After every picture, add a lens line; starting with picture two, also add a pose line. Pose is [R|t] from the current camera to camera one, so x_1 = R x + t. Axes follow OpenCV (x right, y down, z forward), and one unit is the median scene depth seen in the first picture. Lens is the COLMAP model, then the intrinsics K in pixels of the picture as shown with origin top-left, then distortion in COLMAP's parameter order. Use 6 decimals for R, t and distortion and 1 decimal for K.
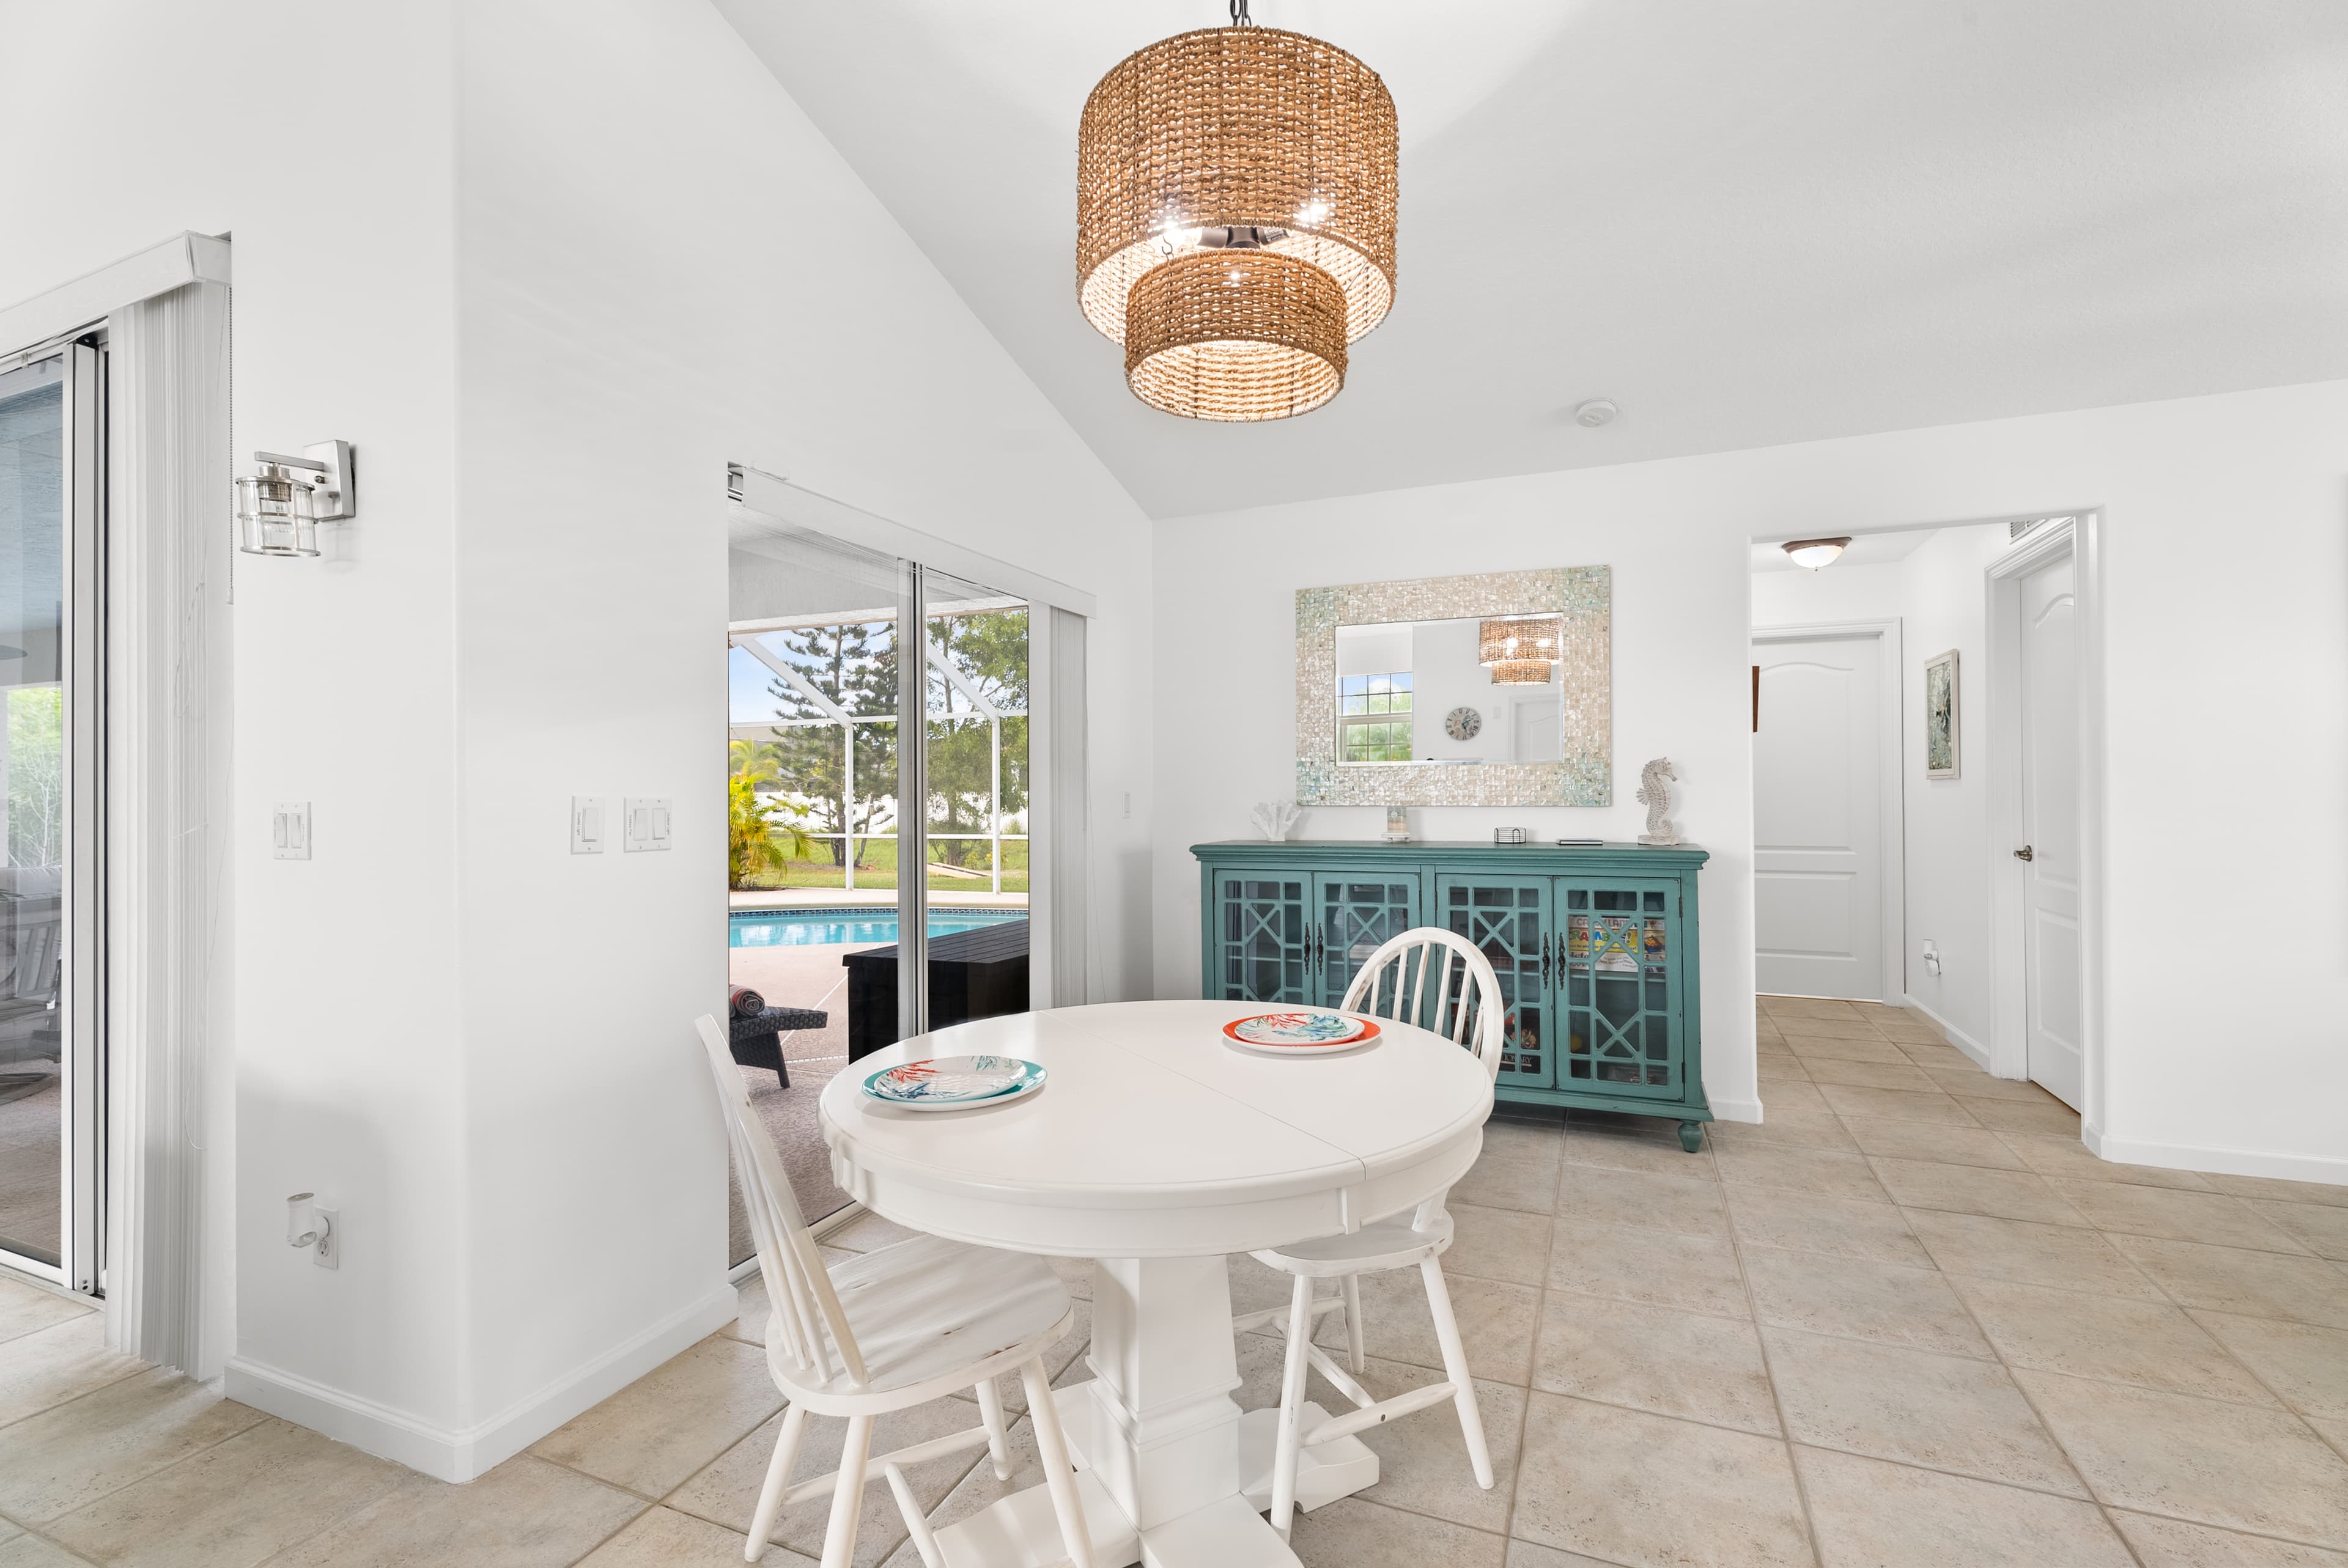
lens RADIAL K [[1052.7, 0, 1180.7], [0, 1052.7, 781.8], [0, 0, 1]] dist [0.006474, -0.001599]
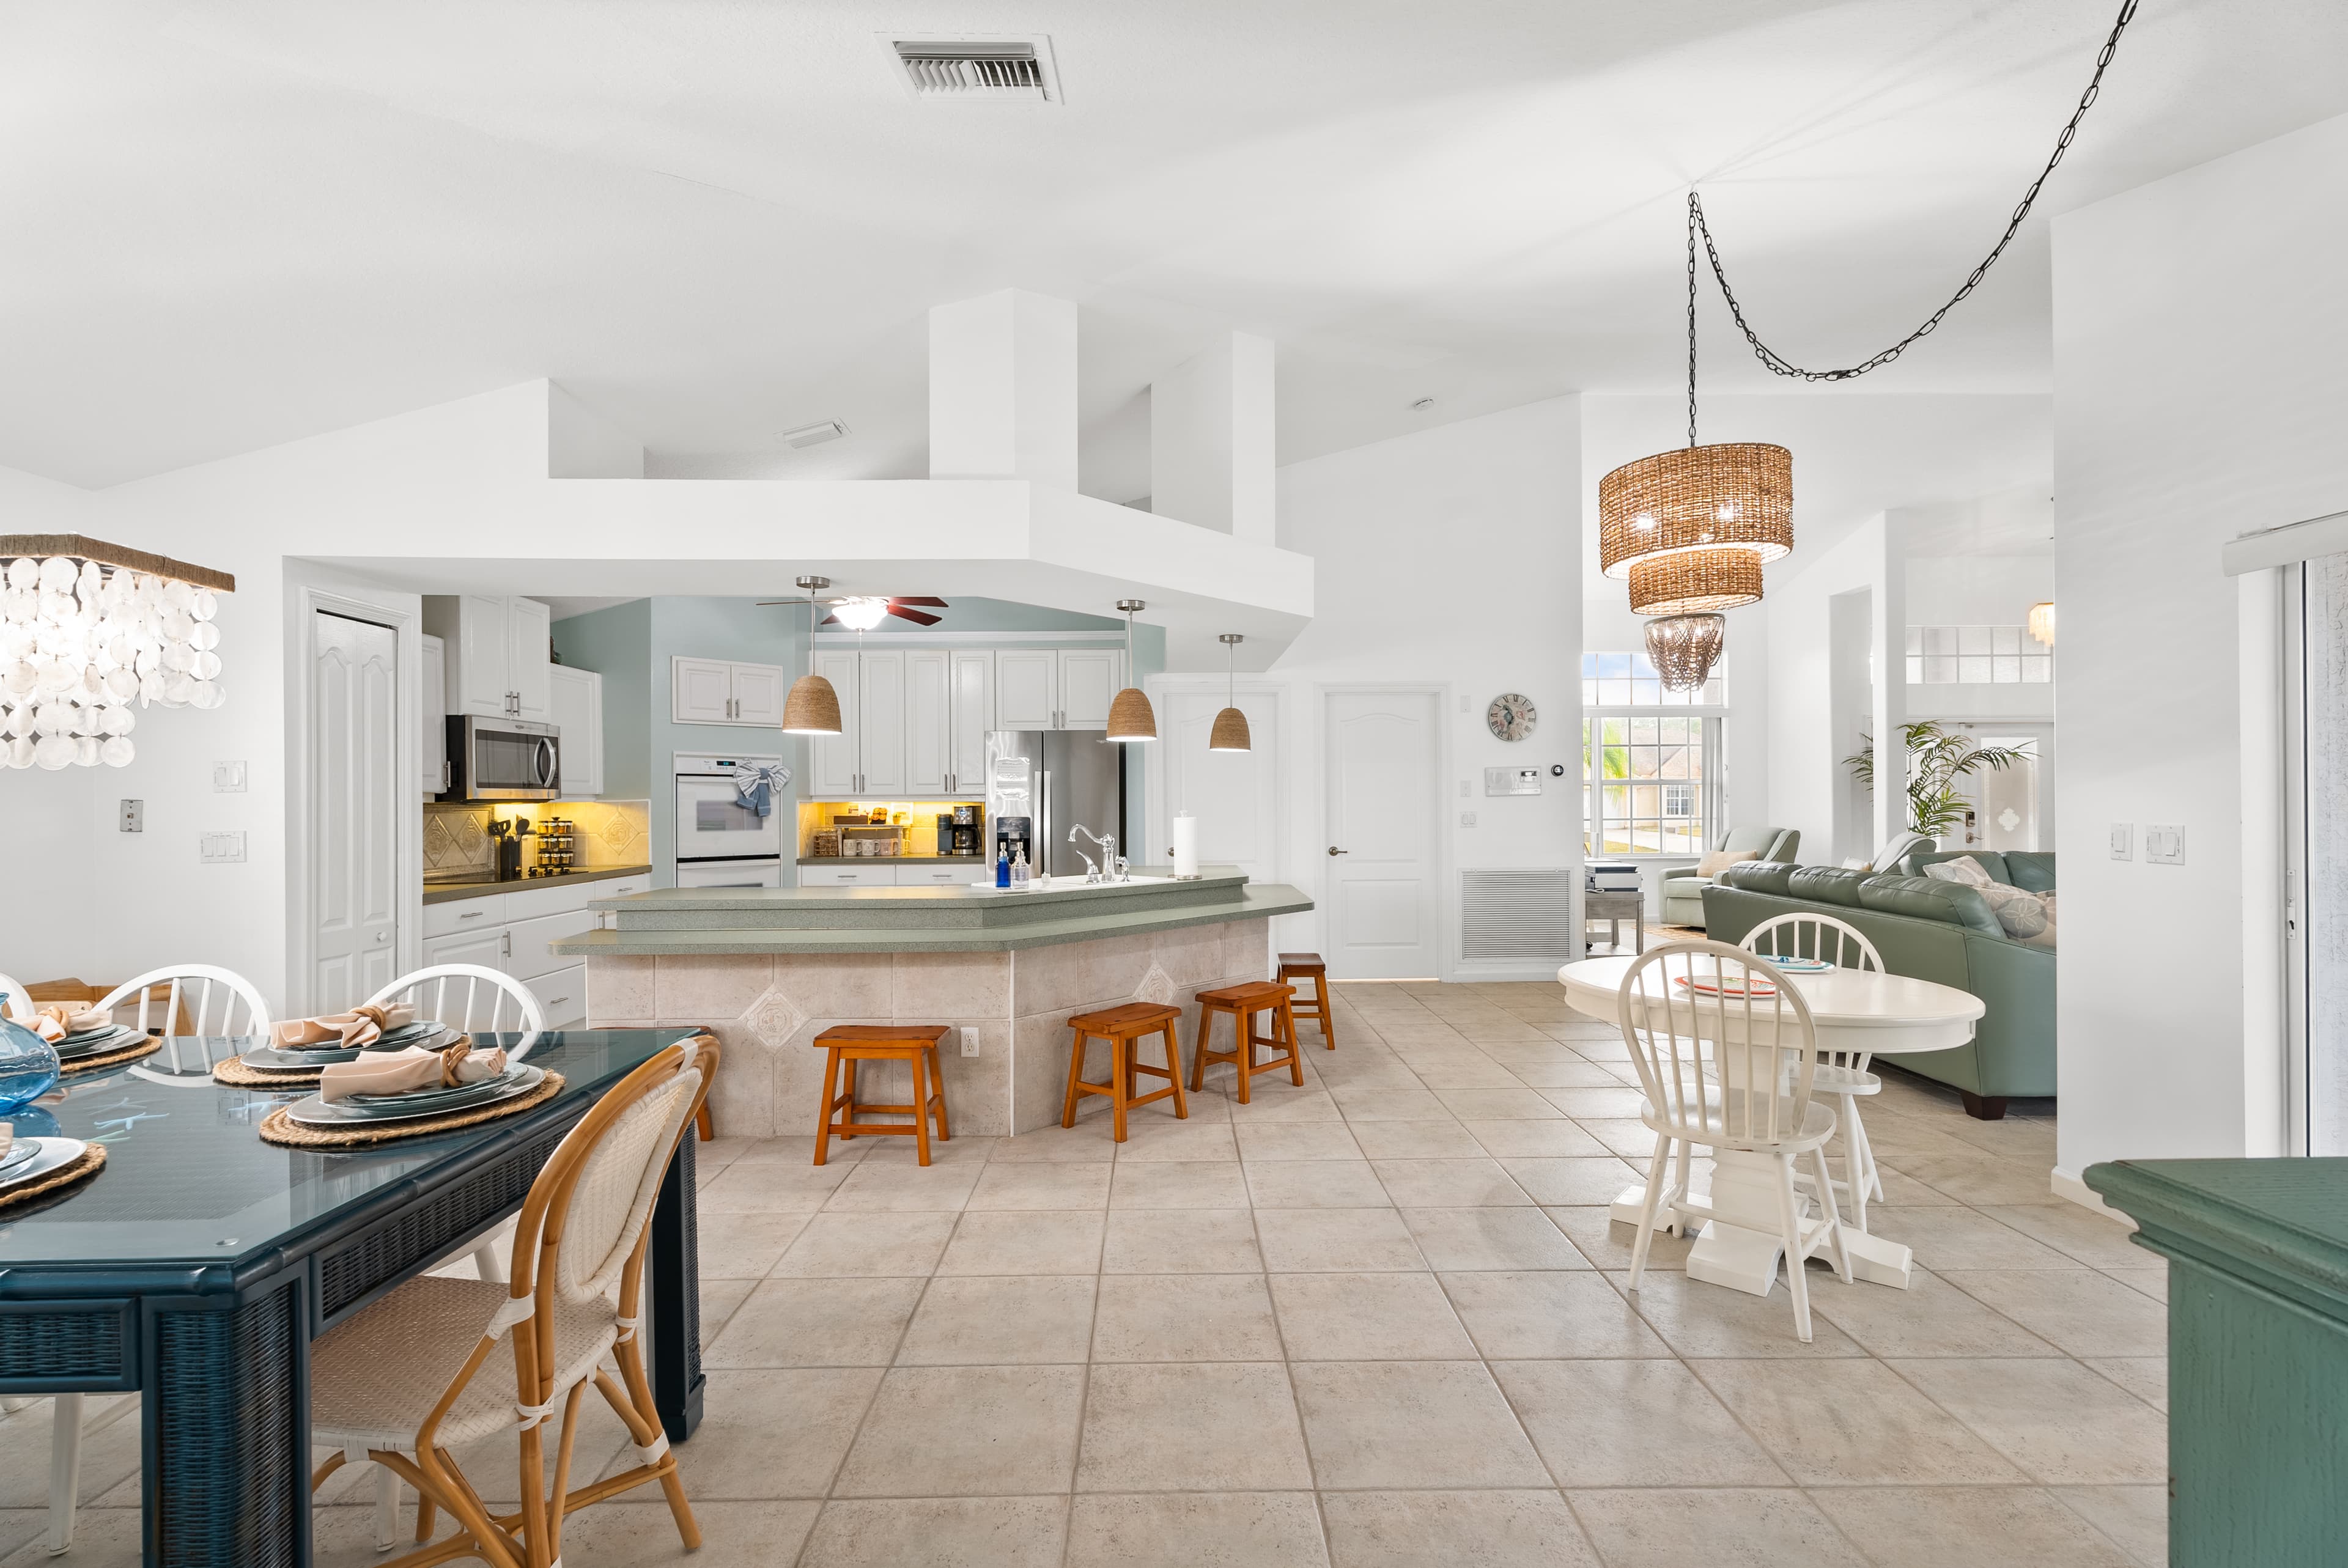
lens RADIAL K [[1052.7, 0, 1167.4], [0, 1052.7, 803.6], [0, 0, 1]] dist [0.006474, -0.001599]
pose [[-0.922557, 0.013437, -0.385627, 0.716684], [0.016486, 0.999854, -0.004601, -0.017408], [0.385509, -0.010602, -0.922643, 1.037291]]
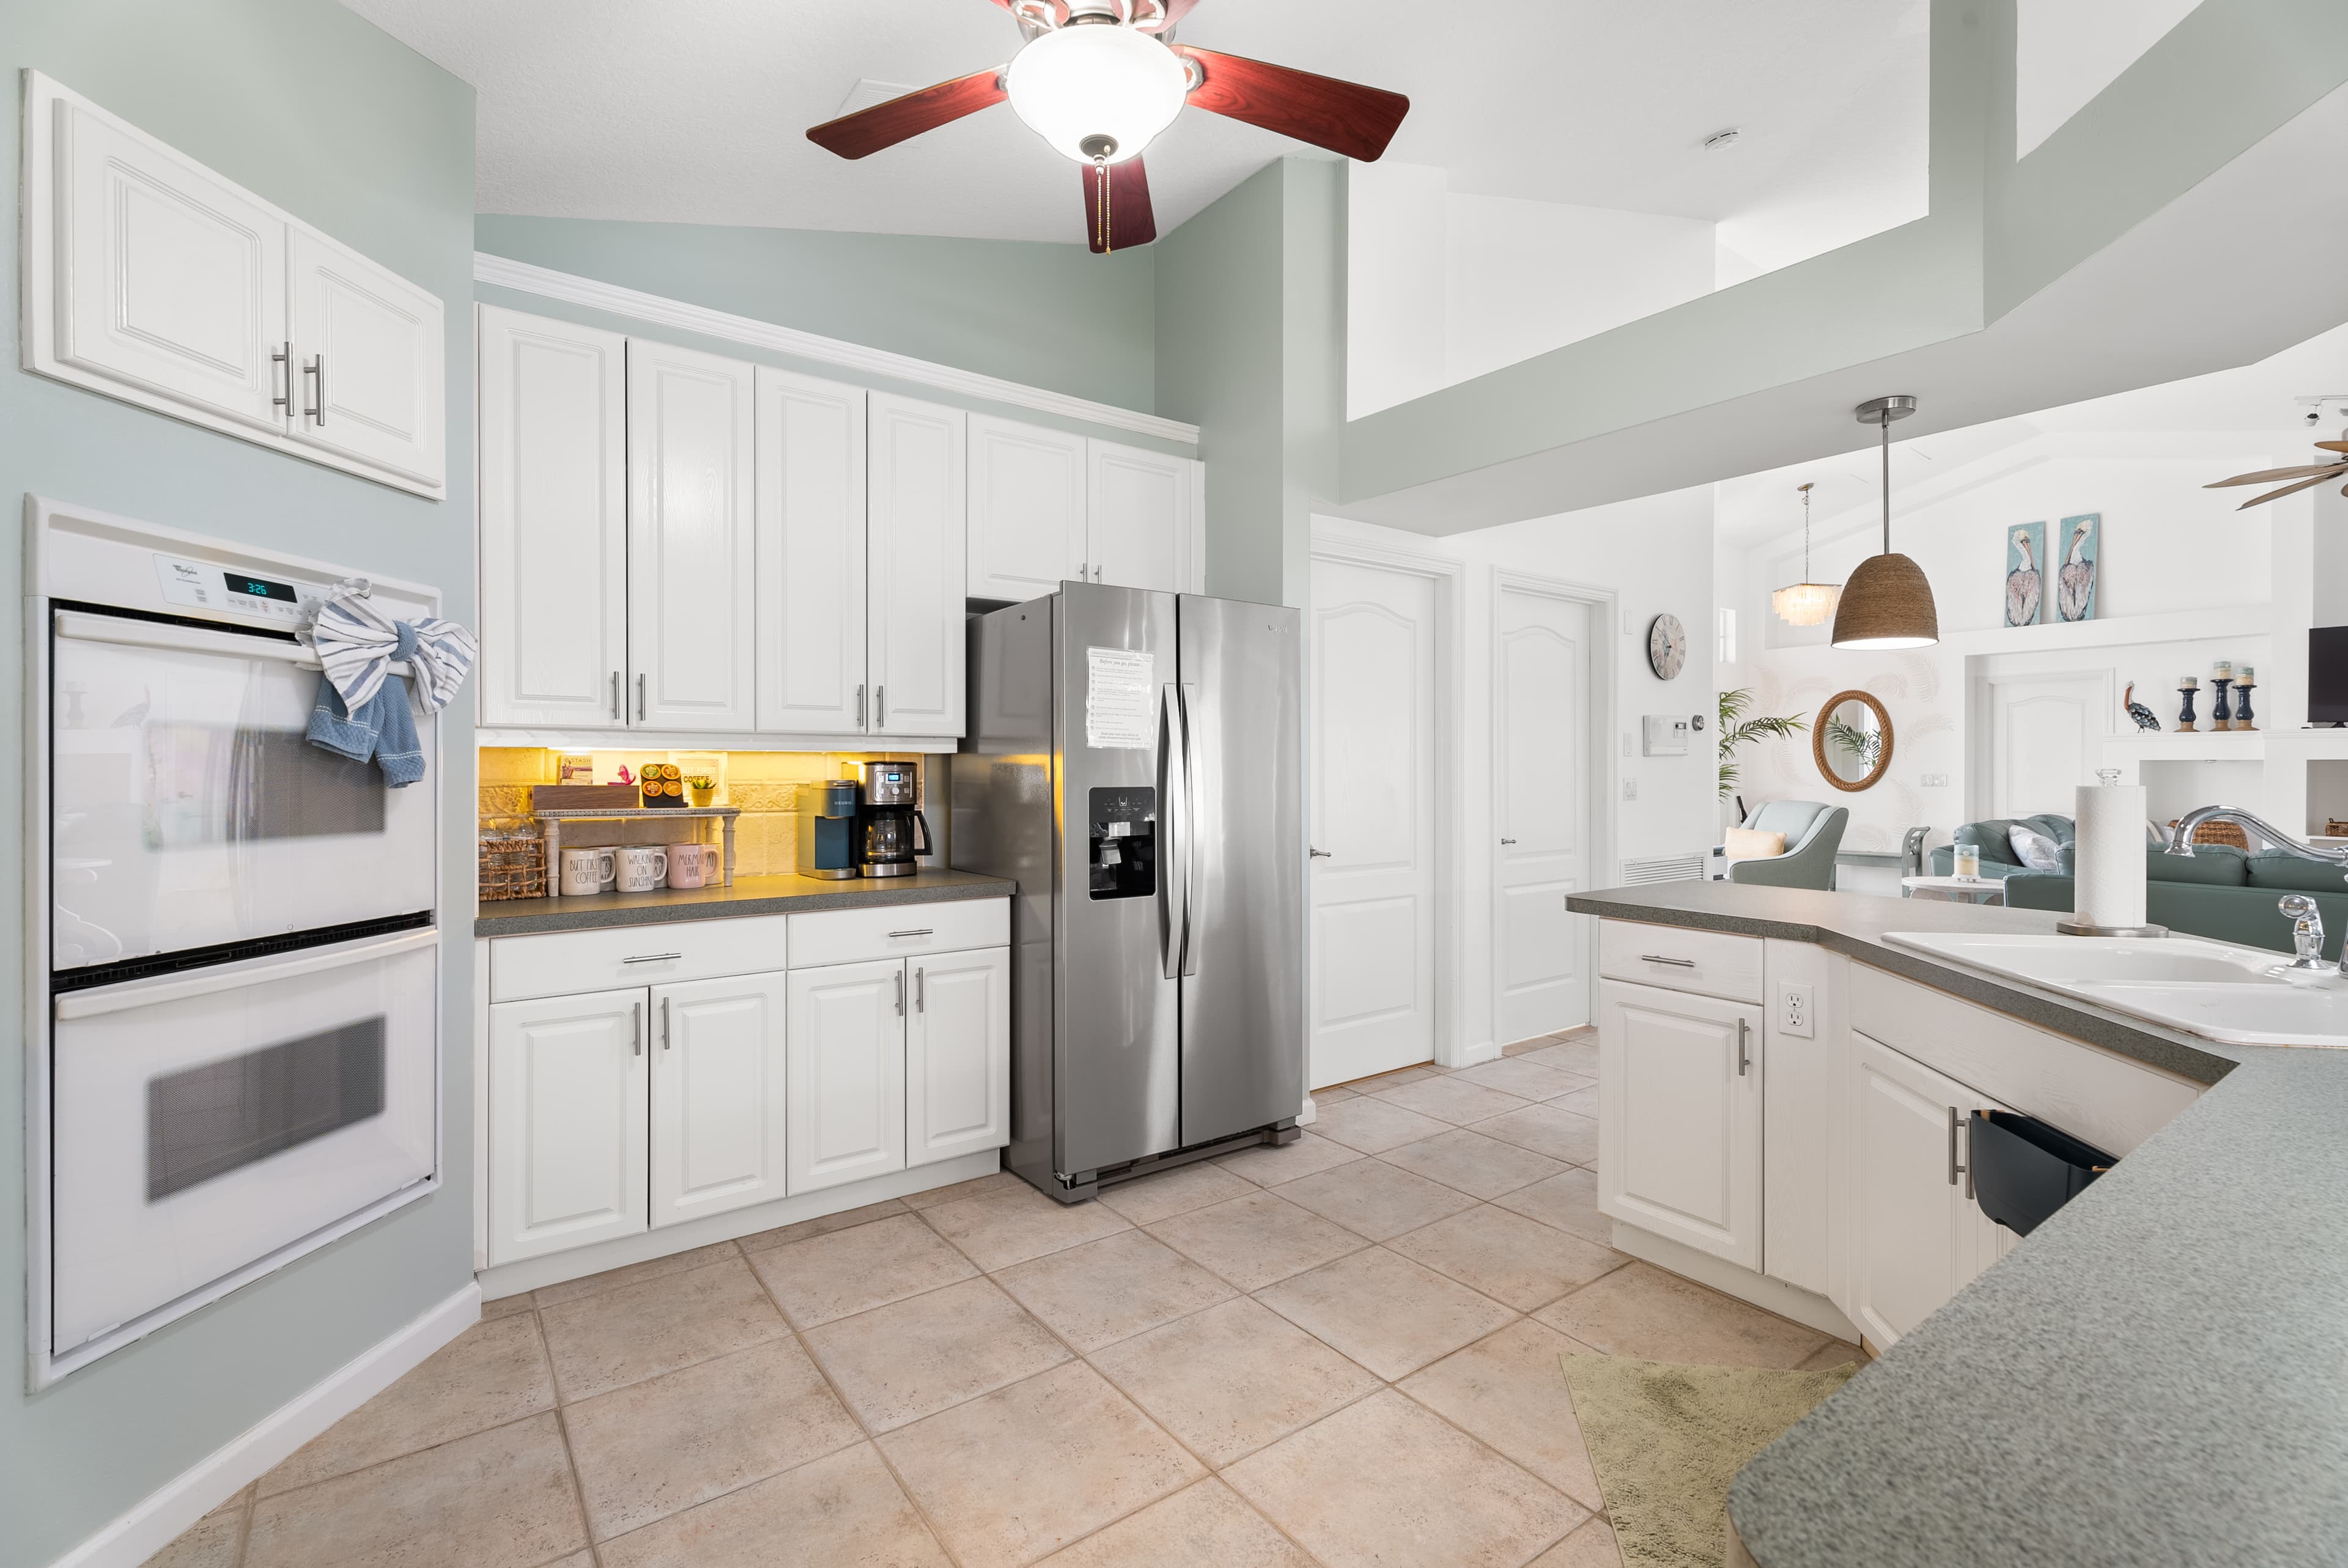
lens RADIAL K [[1052.7, 0, 1170.6], [0, 1052.7, 771.9], [0, 0, 1]] dist [0.006474, -0.001599]
pose [[-0.519590, 0.007955, -0.854378, 0.920710], [0.009829, 0.999946, 0.003332, -0.020831], [0.854359, -0.006666, -0.519641, -0.358075]]
